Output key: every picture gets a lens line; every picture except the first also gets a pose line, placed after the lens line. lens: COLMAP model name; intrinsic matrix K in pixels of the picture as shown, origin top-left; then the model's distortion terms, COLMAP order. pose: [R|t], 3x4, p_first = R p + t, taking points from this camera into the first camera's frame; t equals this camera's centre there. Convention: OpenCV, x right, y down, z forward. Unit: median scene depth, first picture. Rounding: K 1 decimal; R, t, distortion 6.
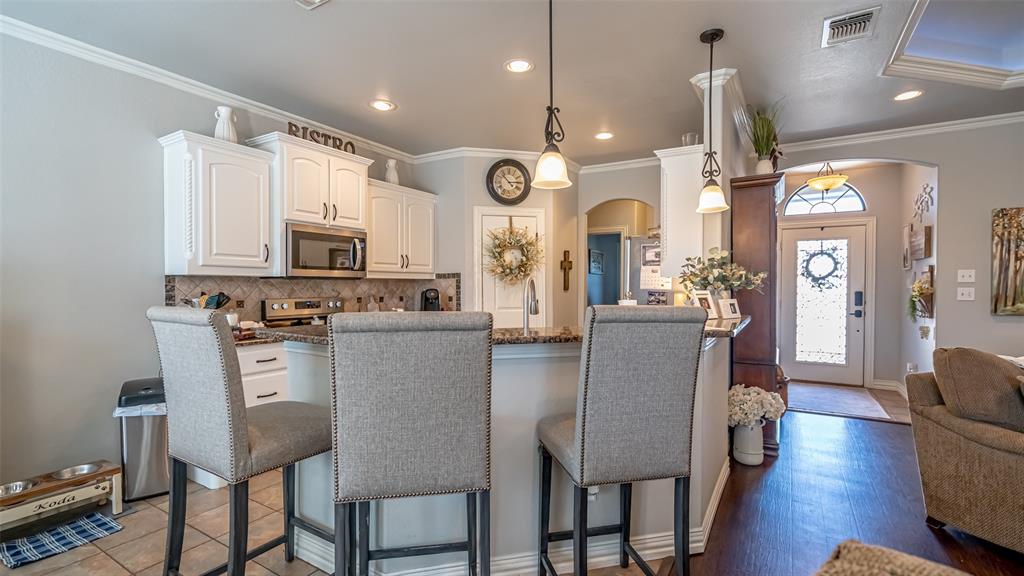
lens RADIAL K [[476.0, 0, 512.8], [0, 476.0, 297.6], [0, 0, 1]] dist [0.003646, 0.000761]
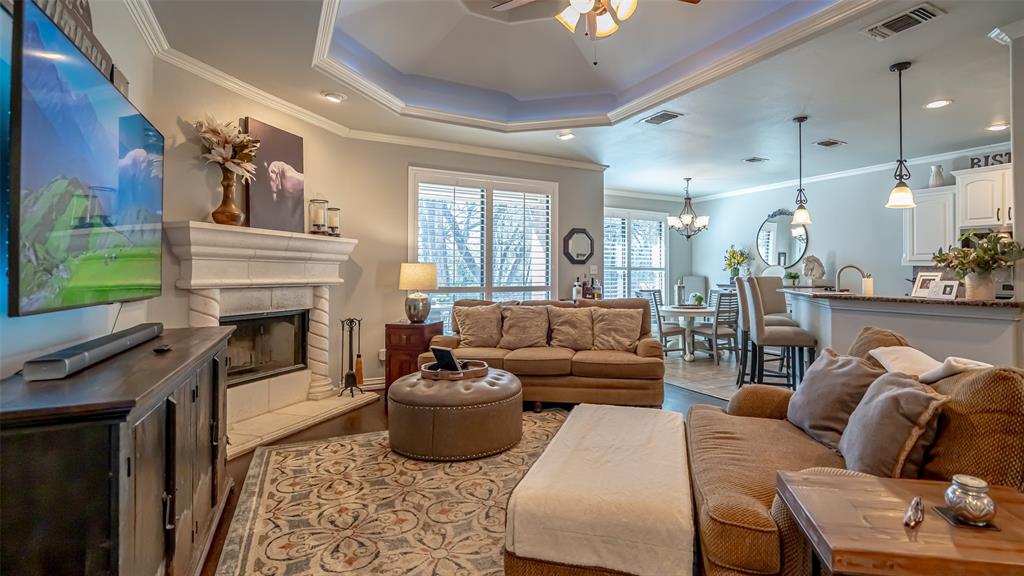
lens RADIAL K [[483.3, 0, 550.7], [0, 483.3, 261.5], [0, 0, 1]] dist [-0.003860, 0.000951]
pose [[-0.489574, -0.024304, -0.871623, 1.192843], [-0.034126, 0.999380, -0.008698, -0.001067], [0.871294, 0.025486, -0.490100, 0.516284]]
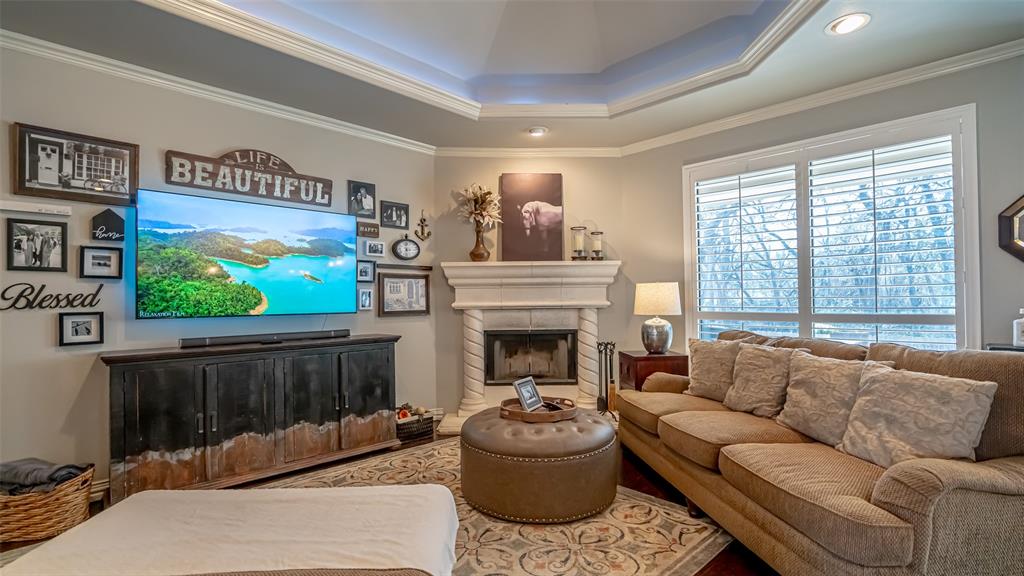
lens RADIAL K [[465.3, 0, 512.2], [0, 465.3, 292.3], [0, 0, 1]] dist [-0.000958, 0.001859]
pose [[-0.972572, 0.013758, 0.232195, 0.441749], [0.019298, 0.999580, 0.021603, -0.003038], [-0.231801, 0.025492, -0.972429, 0.637306]]
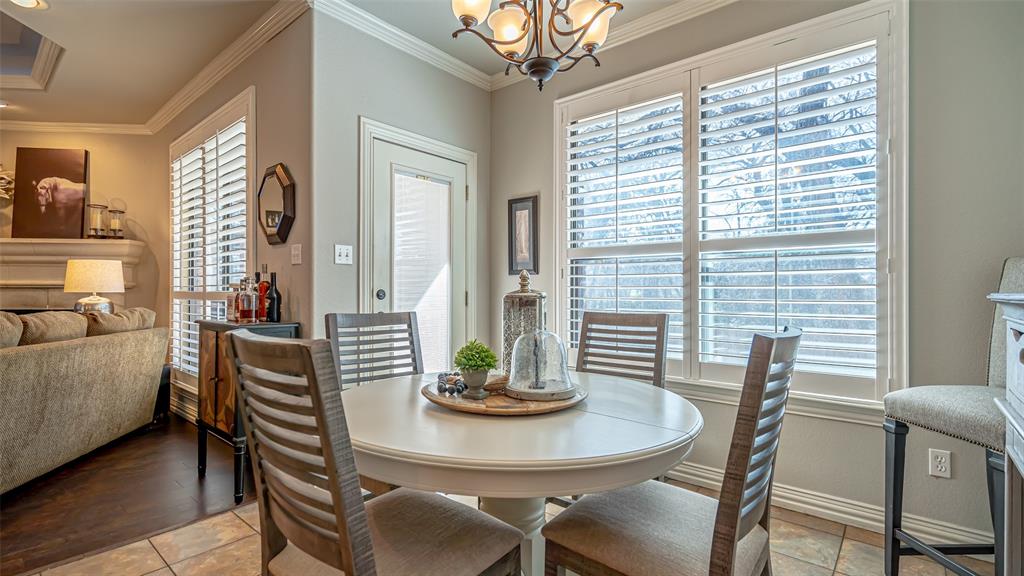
lens RADIAL K [[470.1, 0, 512.0], [0, 470.1, 288.0], [0, 0, 1]] dist [0.010409, 0.000620]
pose [[-0.986085, 0.001381, 0.166236, -0.539659], [0.006209, 0.999574, 0.028524, 0.034657], [-0.166126, 0.029159, -0.985673, 0.464733]]
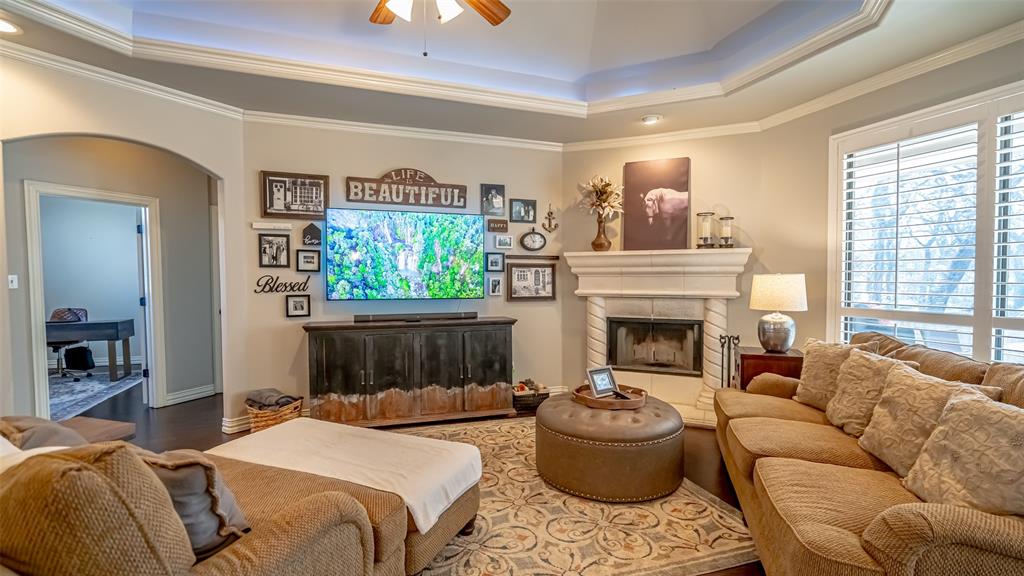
lens RADIAL K [[465.3, 0, 512.2], [0, 465.3, 292.3], [0, 0, 1]] dist [-0.000958, 0.001859]
pose [[-0.782680, -0.018866, 0.622139, 0.240357], [0.023751, 0.997907, 0.060140, -0.024794], [-0.621971, 0.061847, -0.780594, 0.619080]]
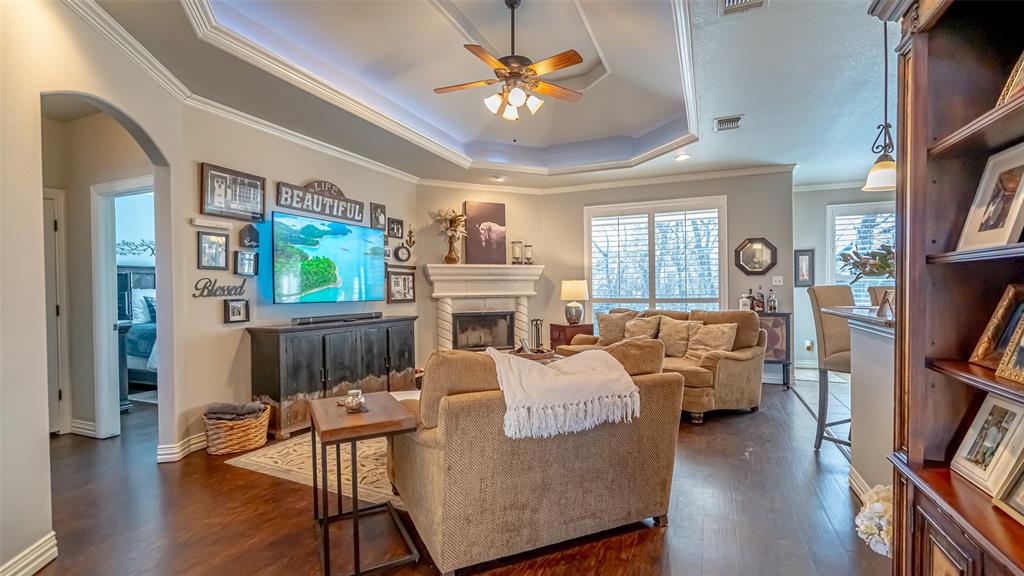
lens RADIAL K [[464.8, 0, 515.2], [0, 464.8, 293.2], [0, 0, 1]] dist [-0.000895, 0.000214]
pose [[-0.989317, 0.012666, -0.145229, 0.769000], [0.006642, 0.999100, 0.041889, -0.018127], [0.145629, 0.040476, -0.988511, 1.105379]]
